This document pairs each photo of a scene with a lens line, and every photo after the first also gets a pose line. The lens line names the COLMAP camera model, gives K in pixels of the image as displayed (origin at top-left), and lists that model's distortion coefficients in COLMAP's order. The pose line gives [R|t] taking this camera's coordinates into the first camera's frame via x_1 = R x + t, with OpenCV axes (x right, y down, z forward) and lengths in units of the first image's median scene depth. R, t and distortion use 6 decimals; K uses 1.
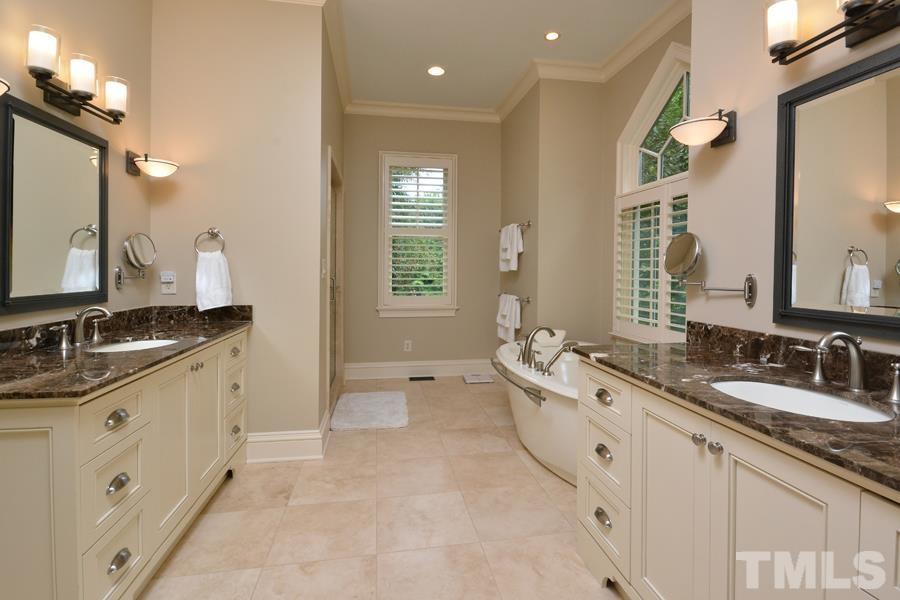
lens RADIAL K [[498.3, 0, 468.0], [0, 498.3, 275.1], [0, 0, 1]] dist [-0.003660, 0.000136]
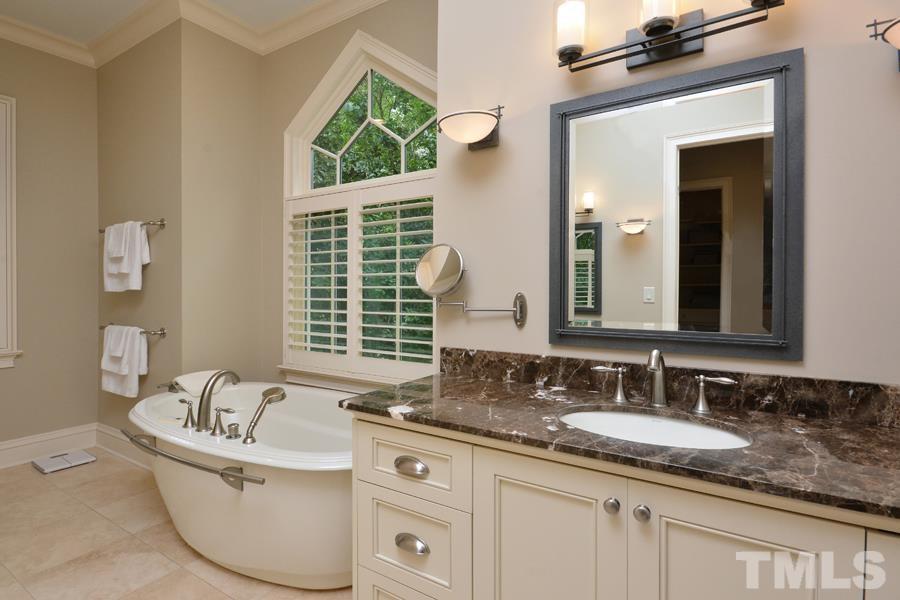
lens RADIAL K [[498.3, 0, 449.6], [0, 498.3, 294.3], [0, 0, 1]] dist [-0.003660, 0.000136]
pose [[0.700007, -0.012684, 0.714023, -0.125074], [0.011521, 0.999913, 0.006469, -0.004185], [-0.714043, 0.003698, 0.700092, 0.298418]]
